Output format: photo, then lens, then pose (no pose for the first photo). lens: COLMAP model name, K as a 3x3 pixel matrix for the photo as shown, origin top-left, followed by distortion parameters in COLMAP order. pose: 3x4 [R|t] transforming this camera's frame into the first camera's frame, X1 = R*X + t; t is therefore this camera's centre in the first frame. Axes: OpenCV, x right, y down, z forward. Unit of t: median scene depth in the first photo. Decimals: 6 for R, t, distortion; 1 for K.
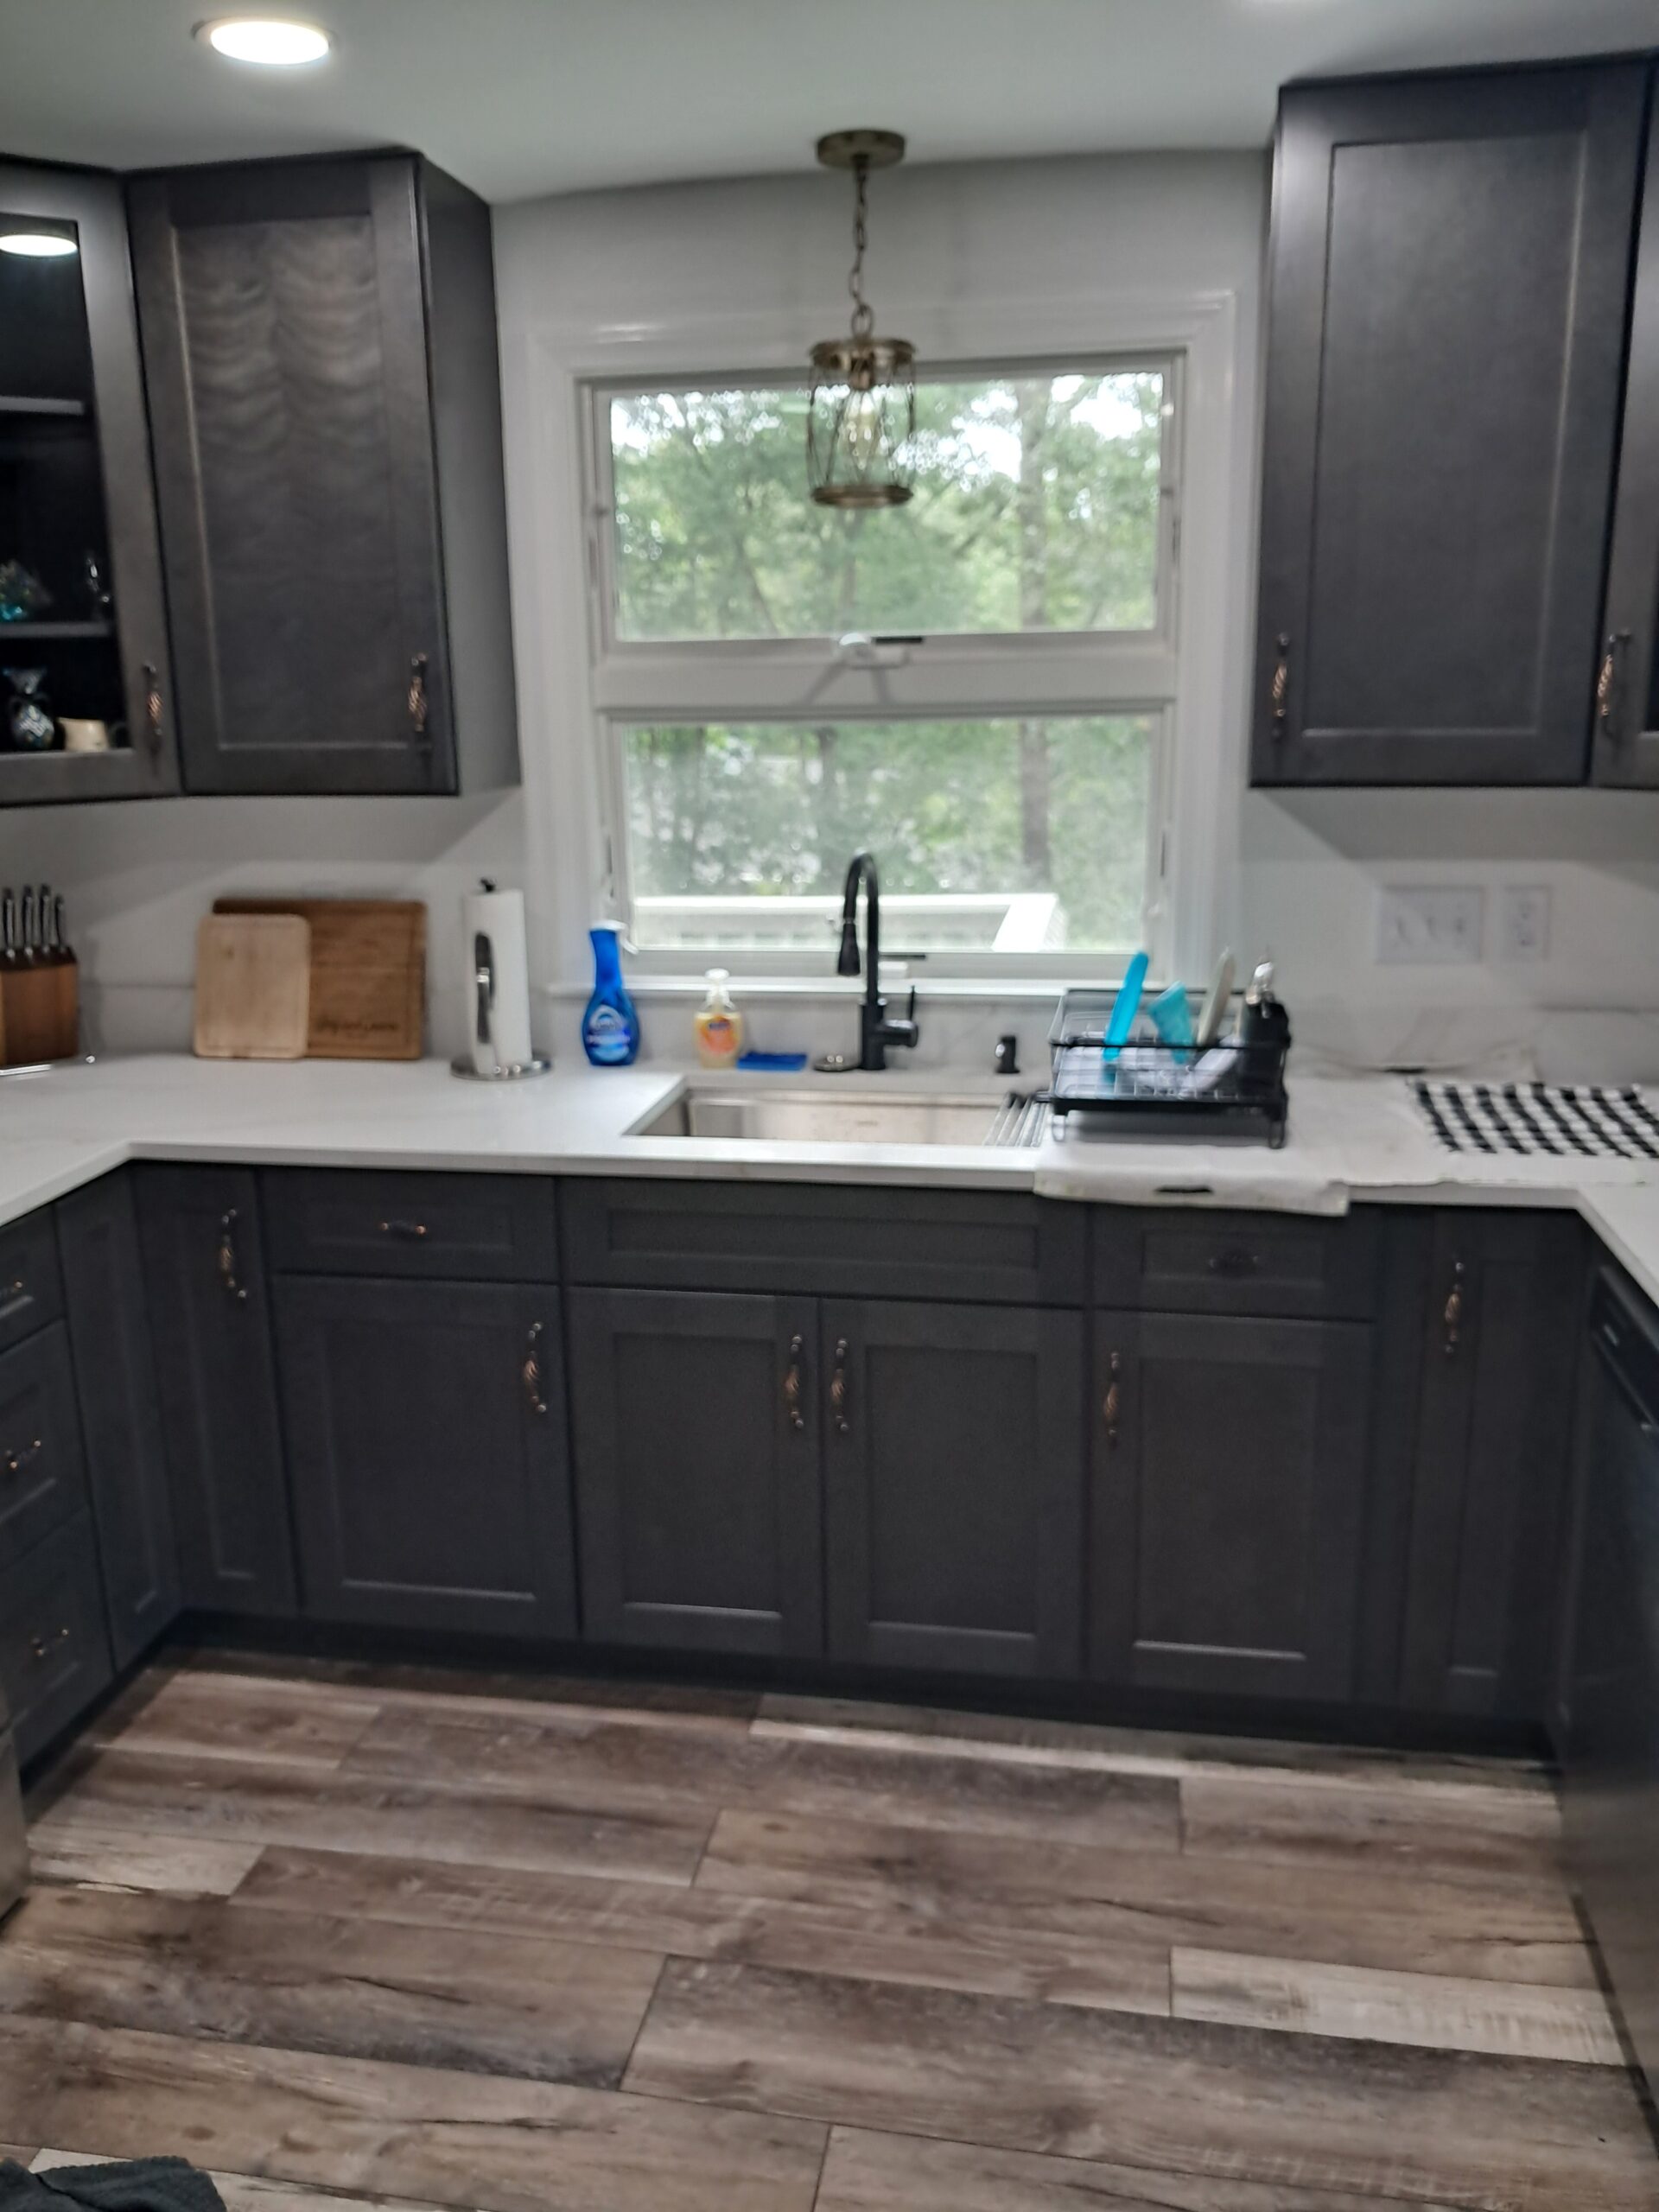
lens RADIAL K [[1750.0, 0, 810.5], [0, 1750.0, 1127.4], [0, 0, 1]] dist [0.016999, -0.026591]
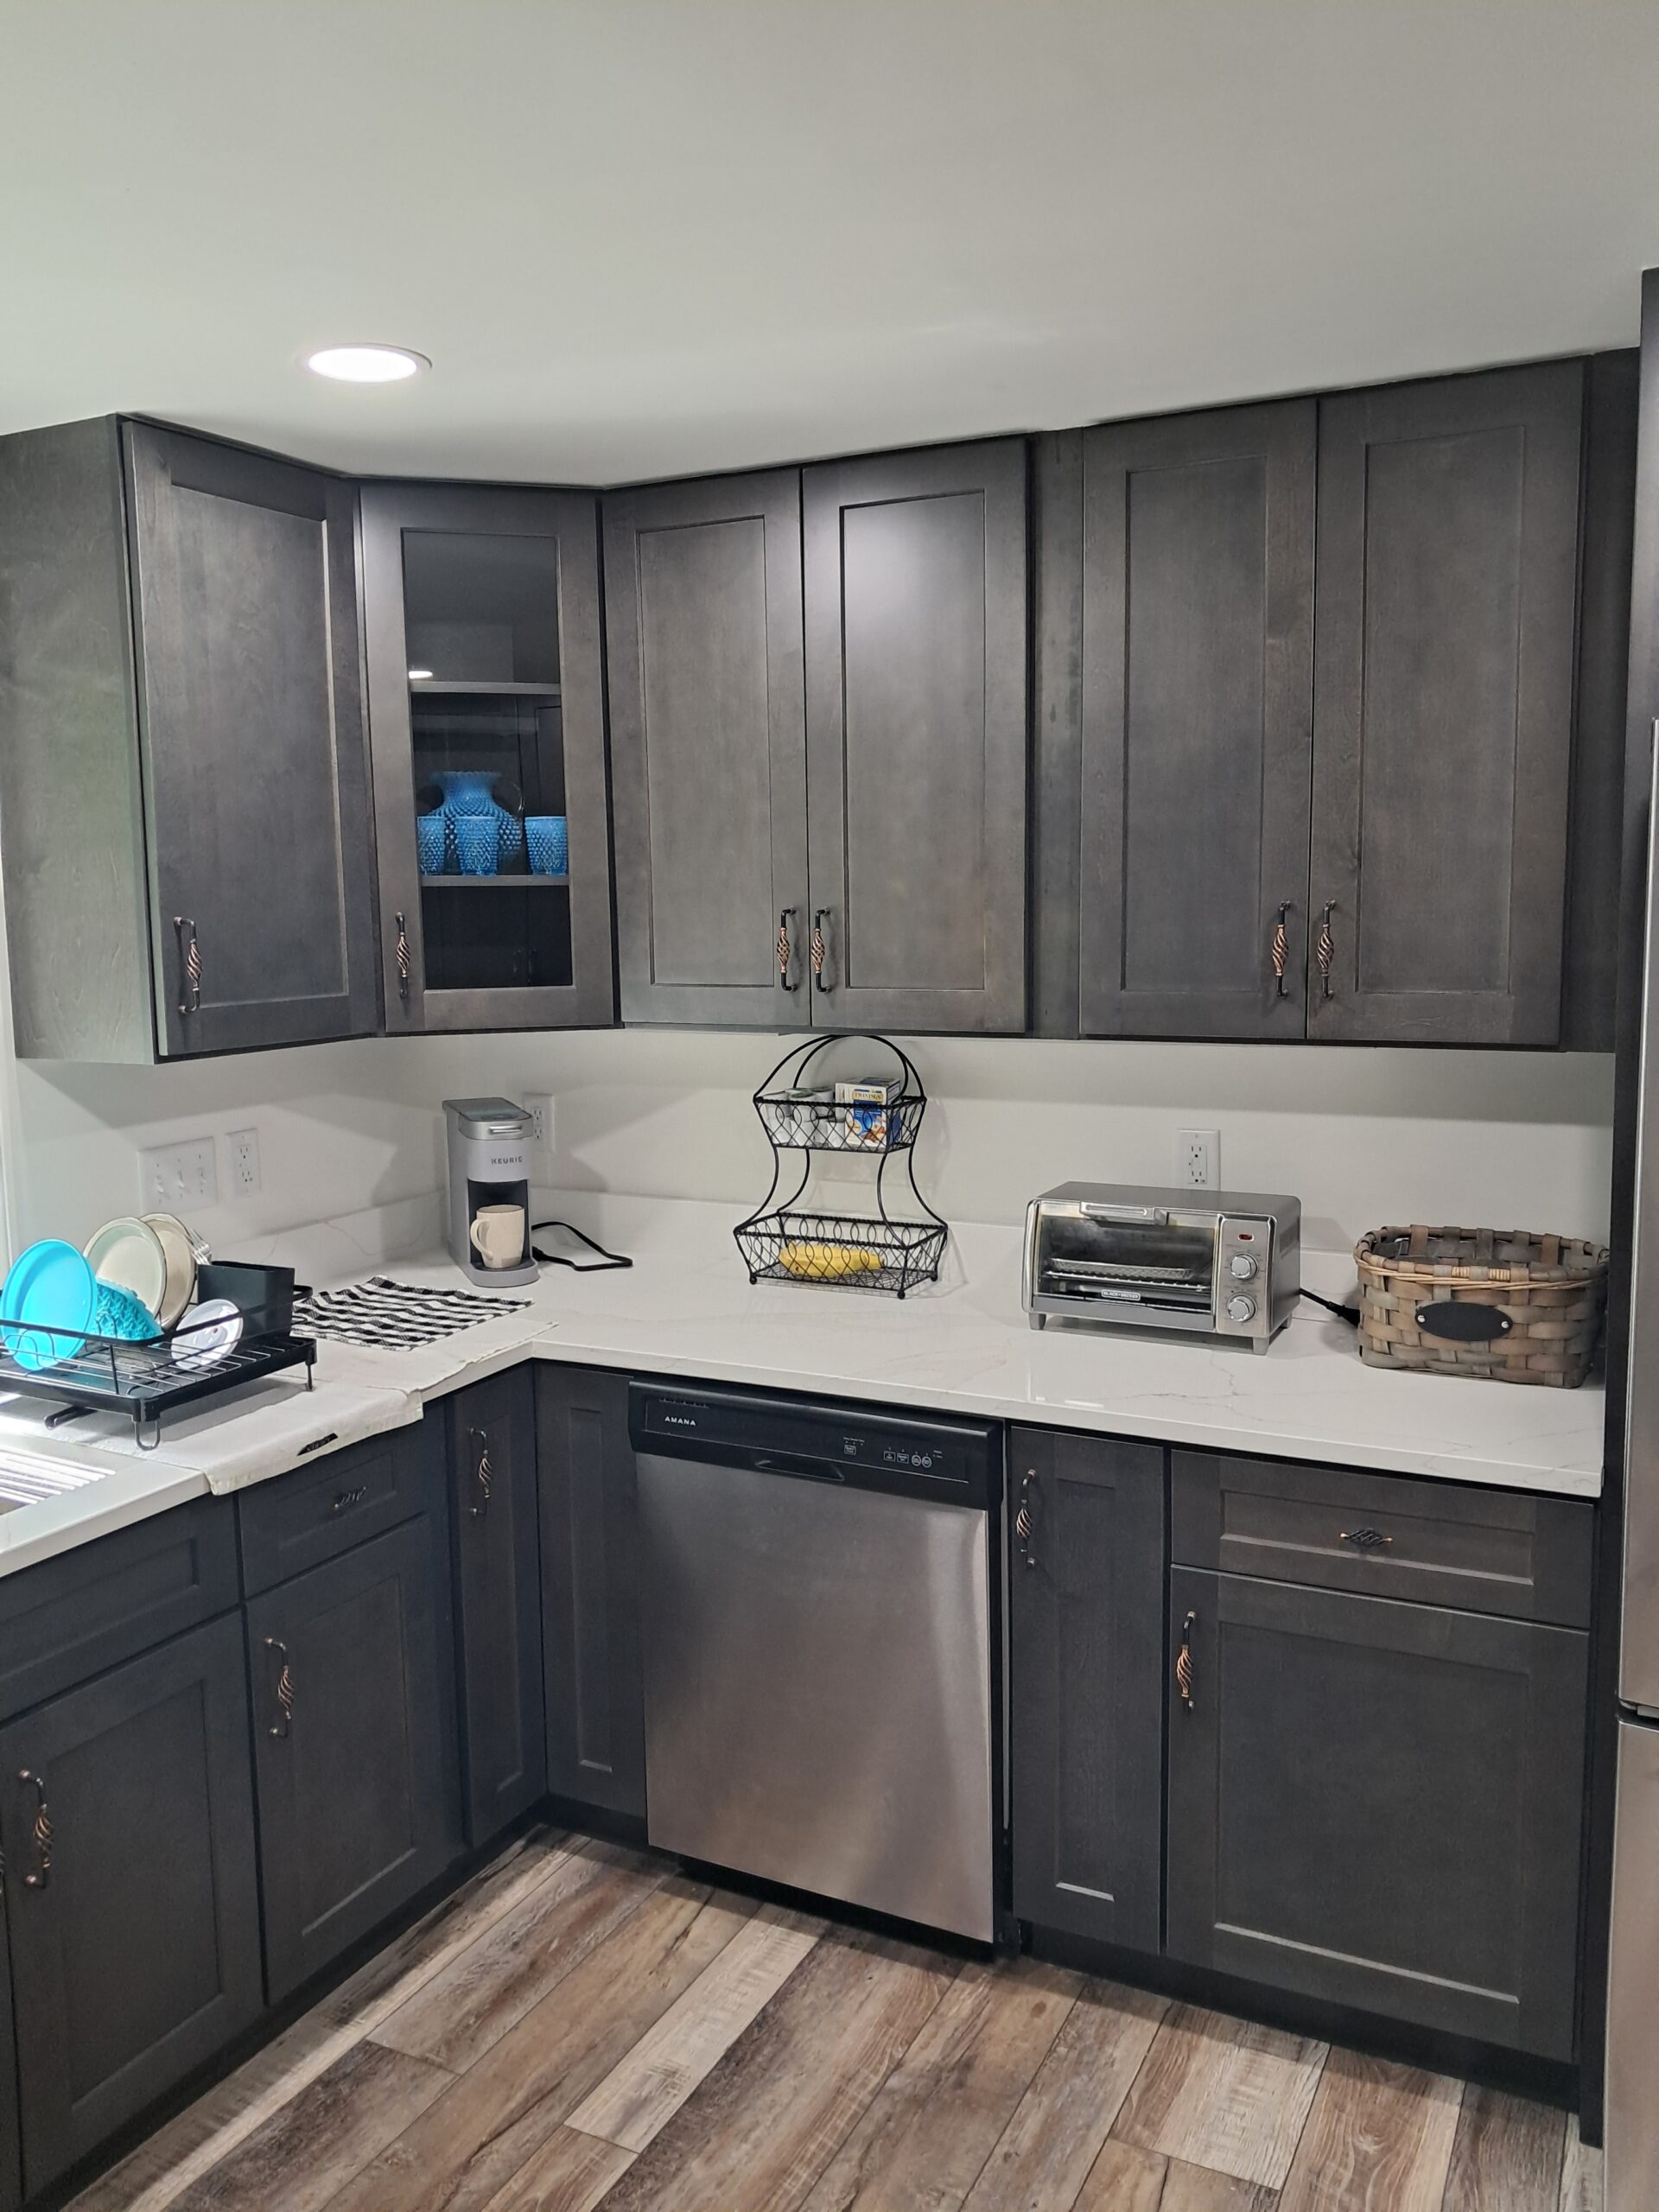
lens RADIAL K [[1750.0, 0, 806.1], [0, 1750.0, 1084.9], [0, 0, 1]] dist [0.016999, -0.026591]
pose [[0.286714, -0.096090, 0.953185, -0.615604], [0.243664, 0.969552, 0.024447, -0.114777], [-0.926511, 0.225248, 0.301398, 0.355668]]
